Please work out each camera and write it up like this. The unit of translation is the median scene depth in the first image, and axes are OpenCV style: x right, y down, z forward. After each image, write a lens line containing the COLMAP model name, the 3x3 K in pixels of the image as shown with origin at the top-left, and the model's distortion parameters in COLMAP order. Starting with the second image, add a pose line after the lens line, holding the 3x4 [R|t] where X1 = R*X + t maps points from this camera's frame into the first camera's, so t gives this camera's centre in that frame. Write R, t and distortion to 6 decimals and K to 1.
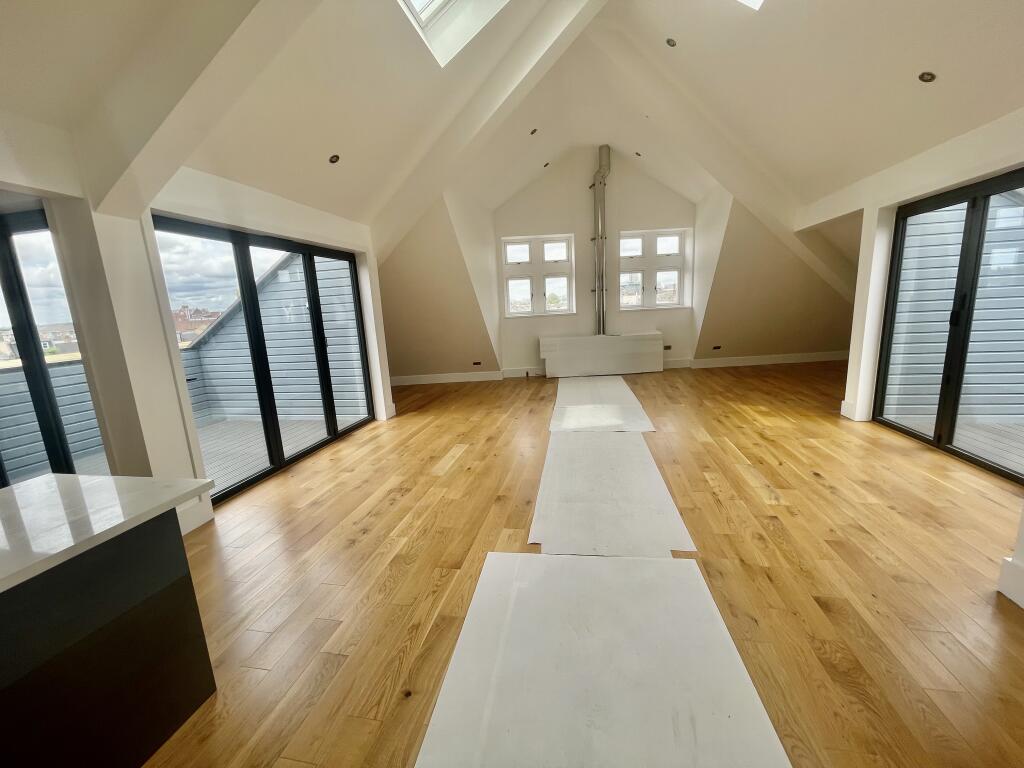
lens RADIAL K [[412.2, 0, 511.4], [0, 412.2, 386.1], [0, 0, 1]] dist [0.002057, -0.001455]
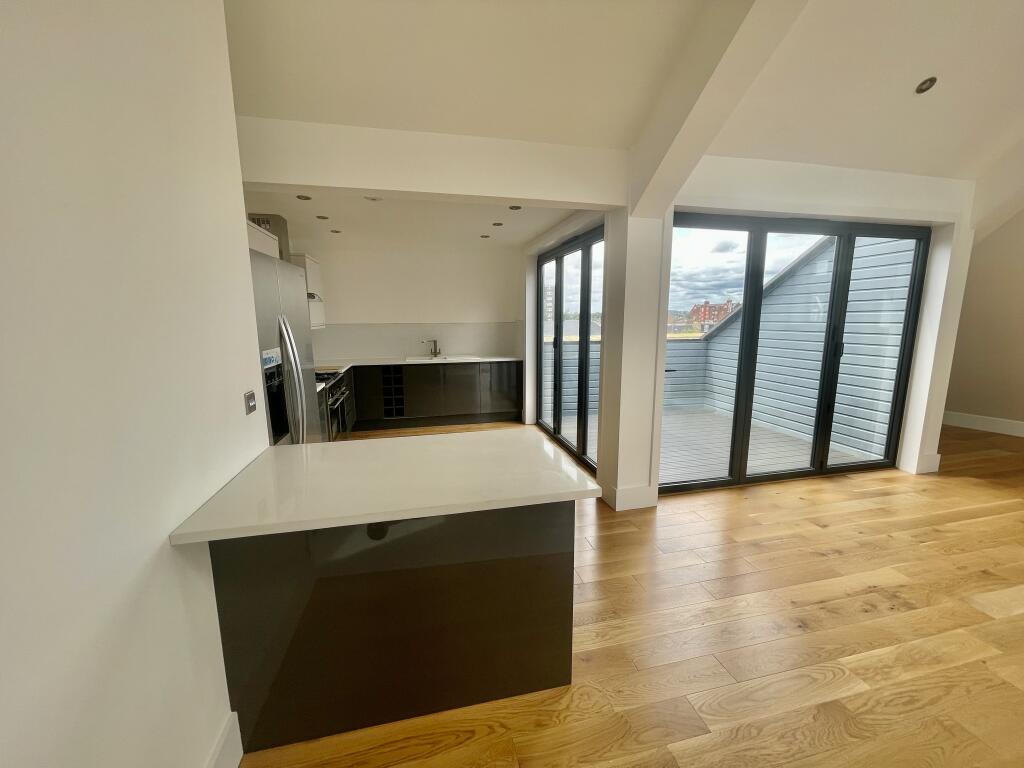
lens RADIAL K [[412.2, 0, 513.2], [0, 412.2, 384.0], [0, 0, 1]] dist [0.002057, -0.001455]
pose [[0.417044, 0.196133, -0.887472, -0.014686], [-0.191255, 0.973513, 0.125273, -0.027758], [0.888535, 0.117489, 0.443510, 0.150626]]
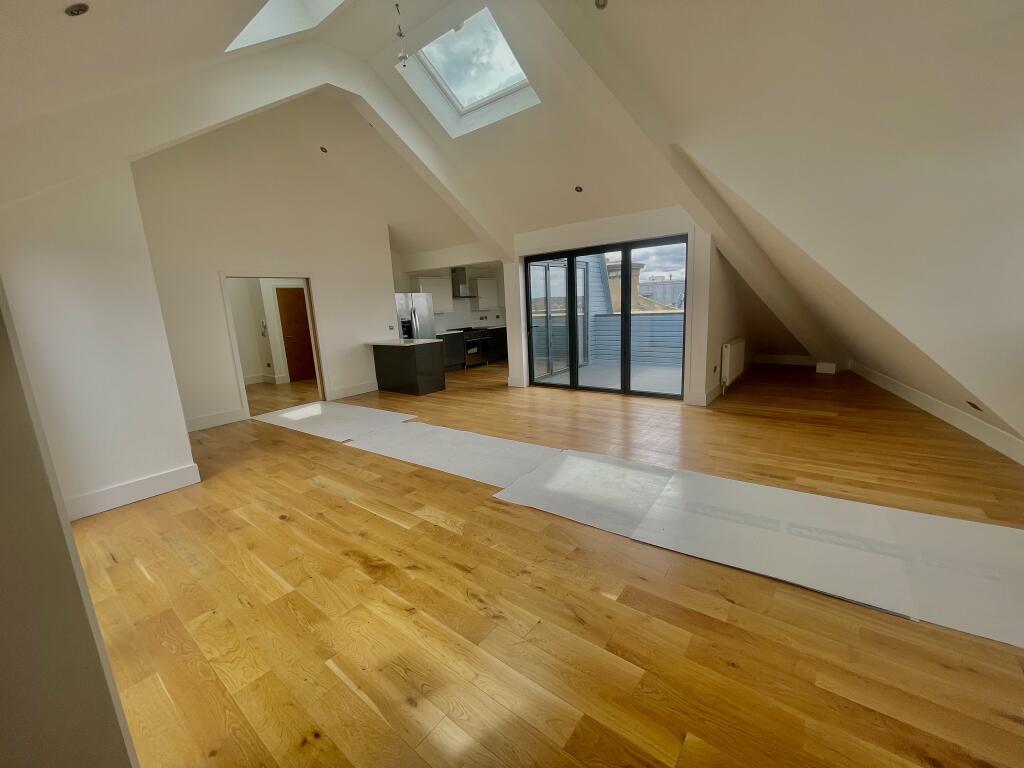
lens RADIAL K [[412.2, 0, 508.8], [0, 412.2, 386.6], [0, 0, 1]] dist [0.002057, -0.001455]
pose [[-0.450528, 0.253641, -0.855974, 1.088393], [-0.076781, 0.944231, 0.320207, -0.350171], [0.889454, 0.209985, -0.405927, 1.560268]]
